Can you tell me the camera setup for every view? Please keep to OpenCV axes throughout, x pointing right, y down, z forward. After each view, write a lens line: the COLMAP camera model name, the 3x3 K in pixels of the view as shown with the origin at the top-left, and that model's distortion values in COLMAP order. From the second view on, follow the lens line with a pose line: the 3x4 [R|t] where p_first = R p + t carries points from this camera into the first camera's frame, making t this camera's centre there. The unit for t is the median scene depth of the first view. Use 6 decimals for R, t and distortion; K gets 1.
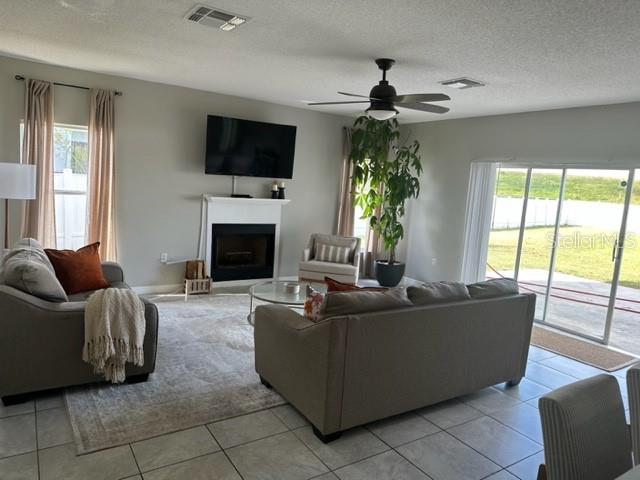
lens RADIAL K [[455.2, 0, 318.8], [0, 455.2, 242.8], [0, 0, 1]] dist [0.057767, -0.075091]
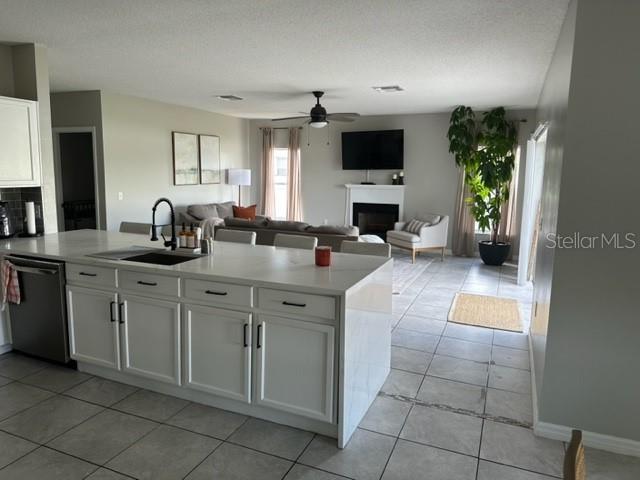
lens RADIAL K [[455.2, 0, 318.4], [0, 455.2, 238.4], [0, 0, 1]] dist [0.057767, -0.075091]
pose [[0.567719, 0.057991, -0.821177, 0.950590], [-0.089191, 0.995977, 0.008673, 0.073929], [0.818376, 0.068318, 0.570607, 0.057004]]
